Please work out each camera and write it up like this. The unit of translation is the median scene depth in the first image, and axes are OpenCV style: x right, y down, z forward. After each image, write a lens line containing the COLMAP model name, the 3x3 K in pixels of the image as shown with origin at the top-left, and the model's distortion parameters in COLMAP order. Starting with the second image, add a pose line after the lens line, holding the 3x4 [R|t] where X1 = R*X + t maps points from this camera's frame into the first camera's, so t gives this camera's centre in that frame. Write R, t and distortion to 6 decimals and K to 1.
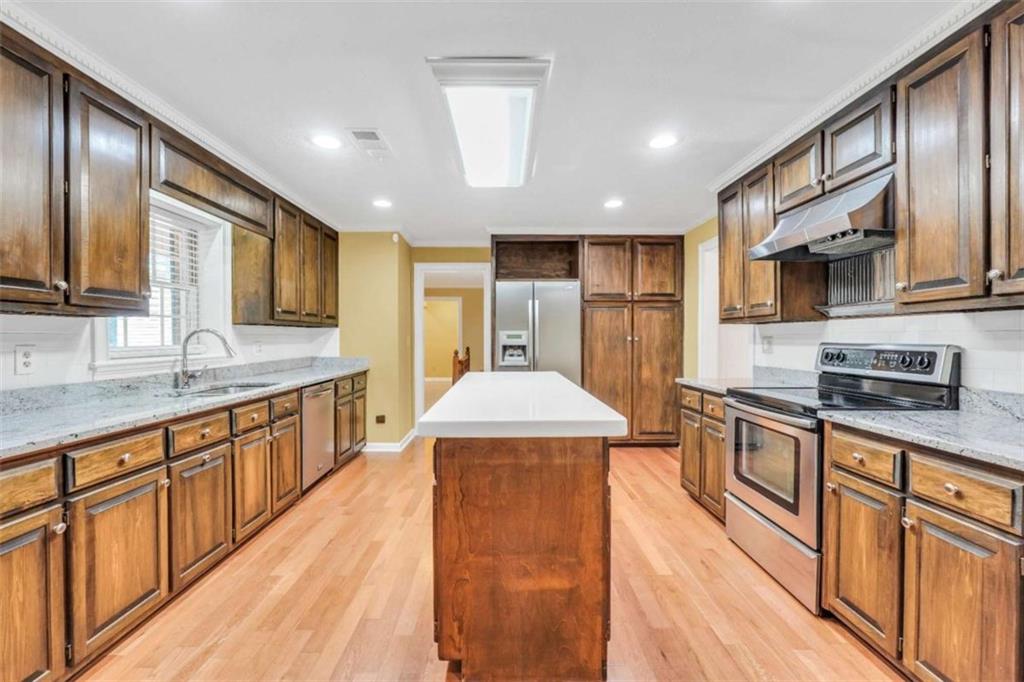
lens RADIAL K [[432.5, 0, 512.0], [0, 432.5, 341.0], [0, 0, 1]] dist [-0.017008, 0.008432]
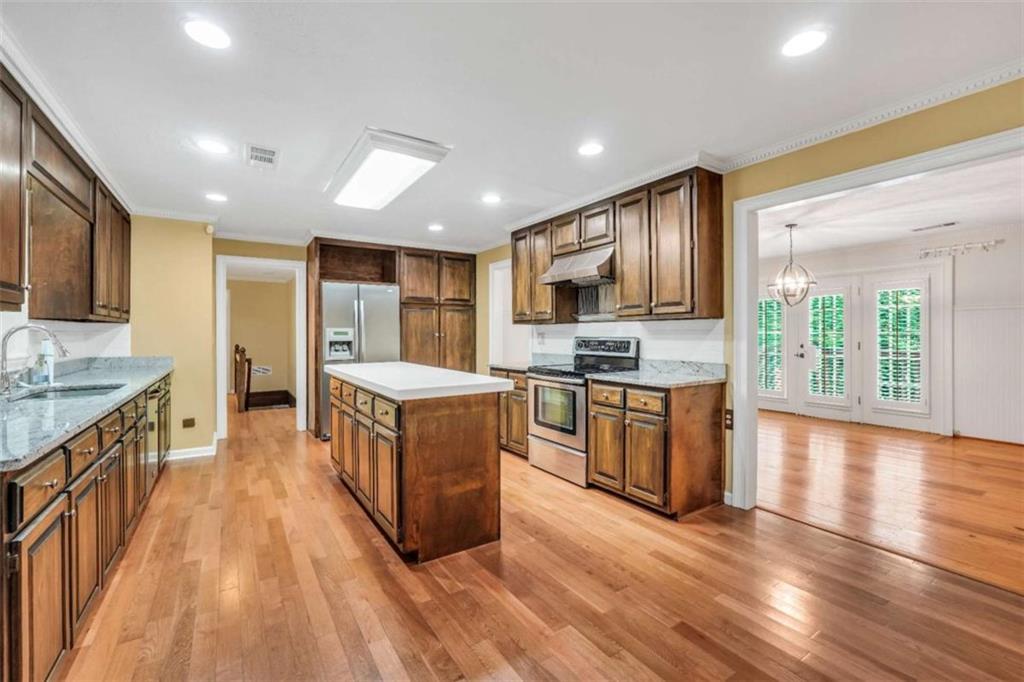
lens RADIAL K [[434.5, 0, 511.2], [0, 434.5, 335.3], [0, 0, 1]] dist [-0.001157, 0.000010]
pose [[0.841513, -0.003663, 0.540224, -0.379509], [0.006365, 0.999975, -0.003134, 0.001812], [-0.540199, 0.006076, 0.841515, -0.262324]]
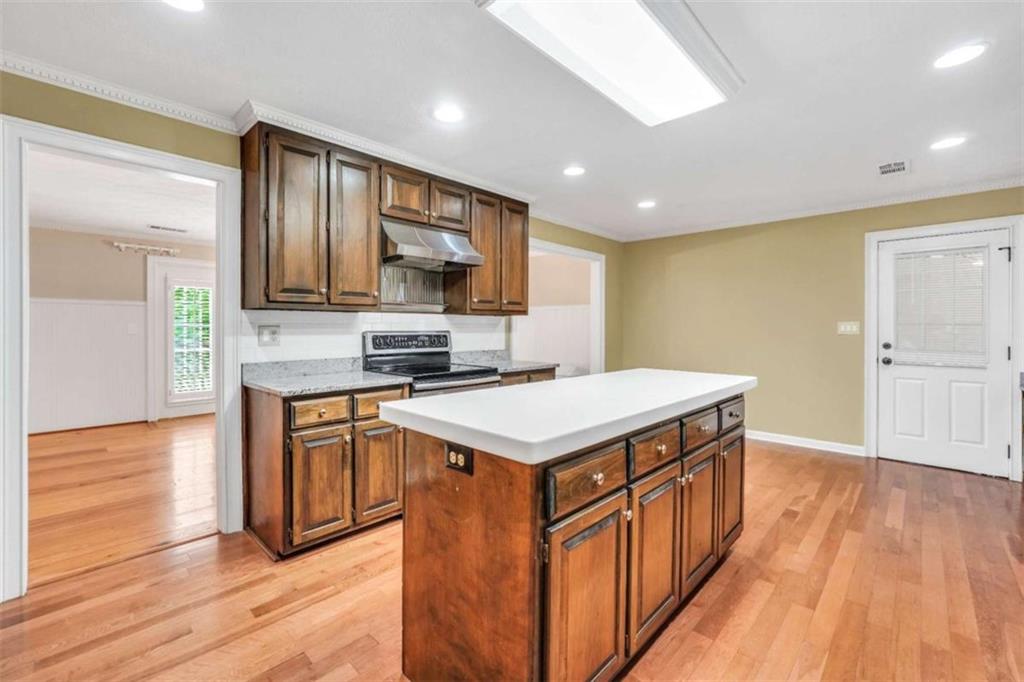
lens RADIAL K [[430.8, 0, 511.0], [0, 430.8, 329.5], [0, 0, 1]] dist [-0.000107, 0.001105]
pose [[-0.706320, -0.004705, 0.707877, -0.390951], [0.003951, 0.999936, 0.010589, -0.011391], [-0.707881, 0.010275, -0.706257, 1.537326]]
